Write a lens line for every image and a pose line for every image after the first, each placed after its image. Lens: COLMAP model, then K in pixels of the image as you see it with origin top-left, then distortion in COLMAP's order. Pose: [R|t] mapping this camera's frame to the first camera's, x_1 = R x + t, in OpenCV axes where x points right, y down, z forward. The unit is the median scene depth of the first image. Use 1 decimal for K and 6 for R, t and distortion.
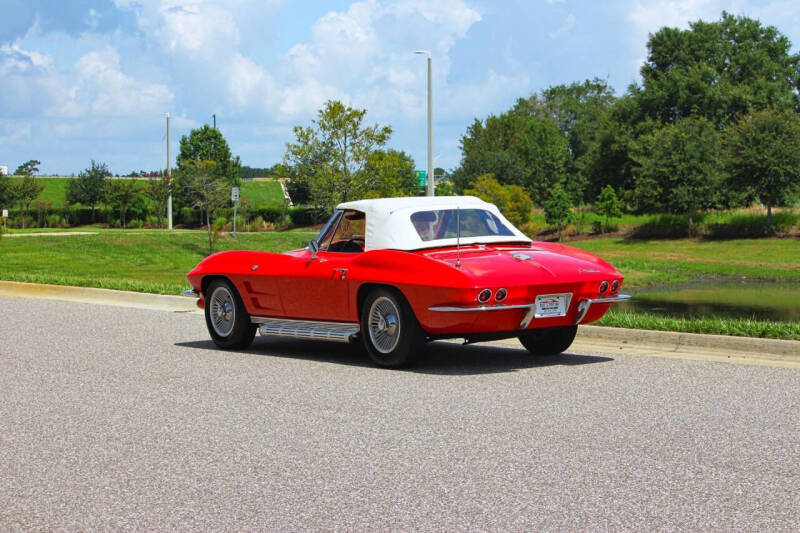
lens RADIAL K [[2004.3, 0, 469.7], [0, 2004.3, 261.3], [0, 0, 1]] dist [-0.420773, 0.000000]
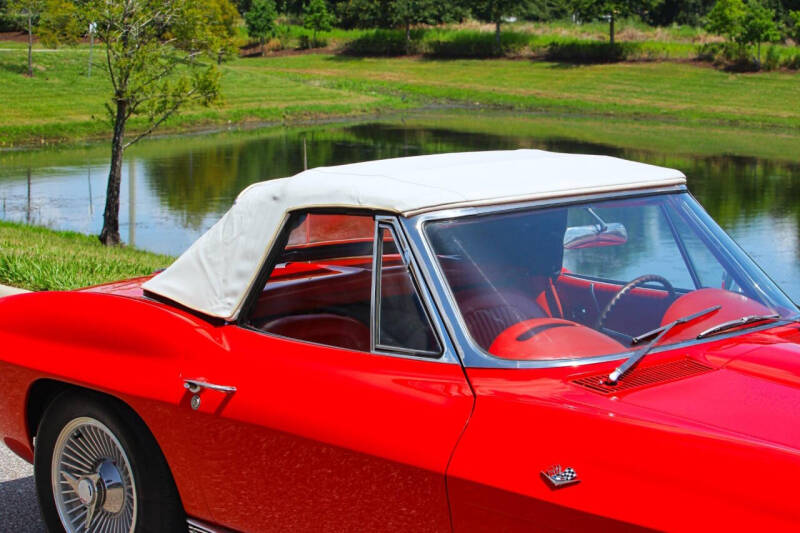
lens RADIAL K [[2004.3, 0, 399.7], [0, 2004.3, 266.9], [0, 0, 1]] dist [-0.420773, 0.000000]
pose [[0.990885, 0.009061, 0.134408, -0.017415], [-0.022554, 0.994811, 0.099211, -0.006985], [-0.132812, -0.101338, 0.985947, 0.099487]]
